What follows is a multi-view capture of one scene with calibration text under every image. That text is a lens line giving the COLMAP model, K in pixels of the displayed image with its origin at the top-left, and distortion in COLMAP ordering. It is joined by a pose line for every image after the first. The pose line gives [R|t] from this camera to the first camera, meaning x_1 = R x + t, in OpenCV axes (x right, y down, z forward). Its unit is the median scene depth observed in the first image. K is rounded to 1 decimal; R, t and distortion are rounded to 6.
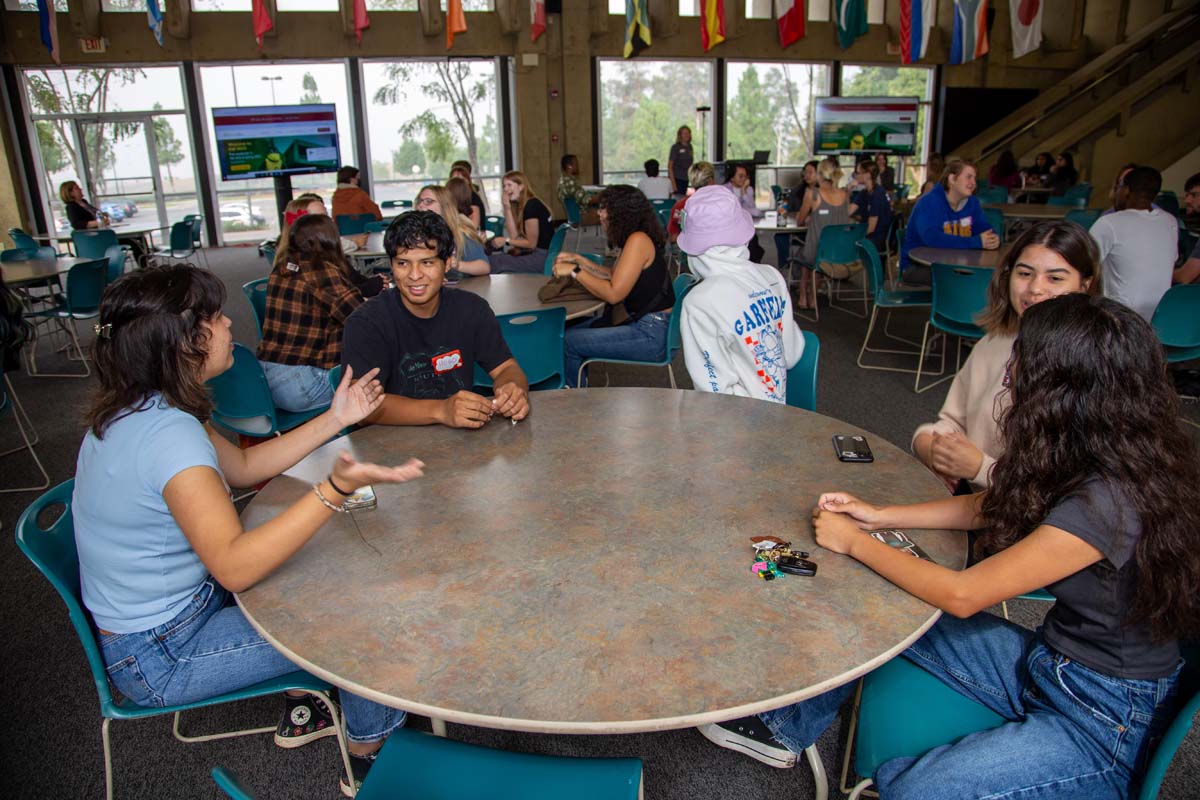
lens RADIAL K [[828.2, 0, 598.3], [0, 828.2, 400.3], [0, 0, 1]] dist [-0.085284, 0.021754]
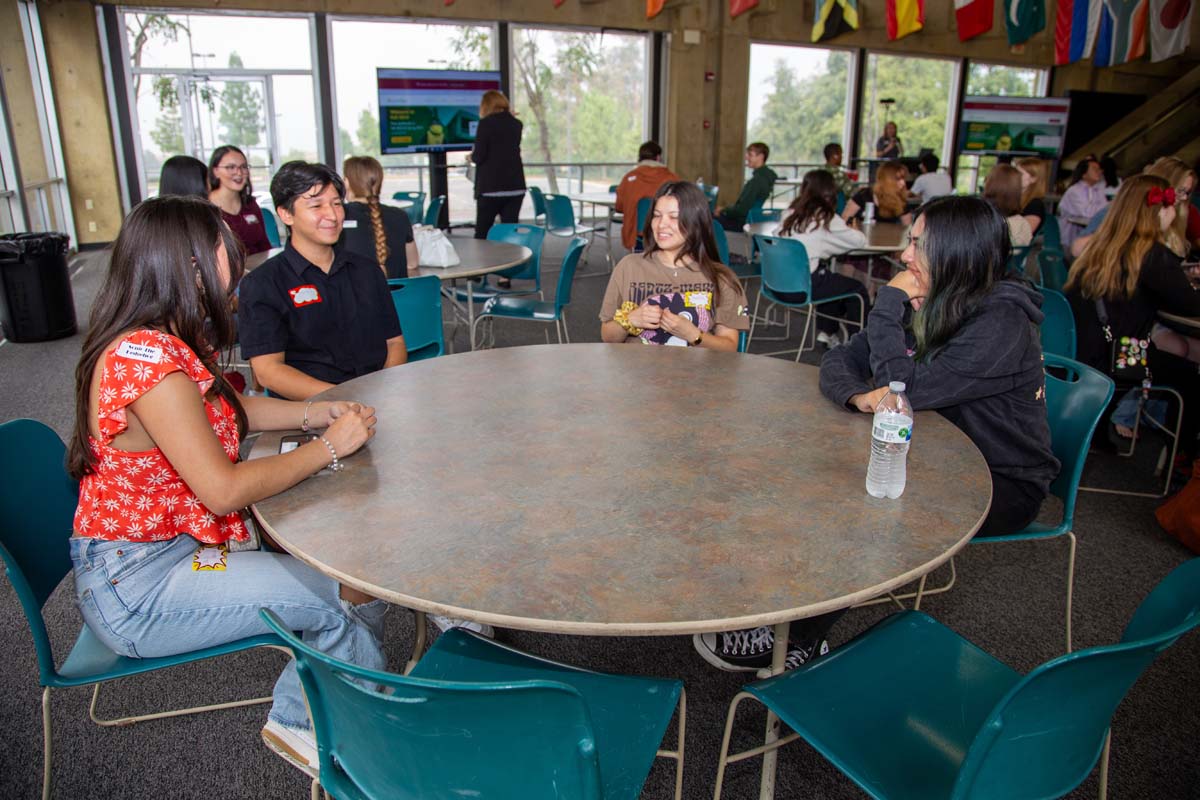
lens RADIAL K [[828.2, 0, 598.6], [0, 828.2, 401.3], [0, 0, 1]] dist [-0.085284, 0.021754]
pose [[0.994121, 0.001495, 0.108269, -0.284489], [-0.002246, 0.999974, 0.006820, -0.015853], [-0.108256, -0.007024, 0.994098, 0.104031]]
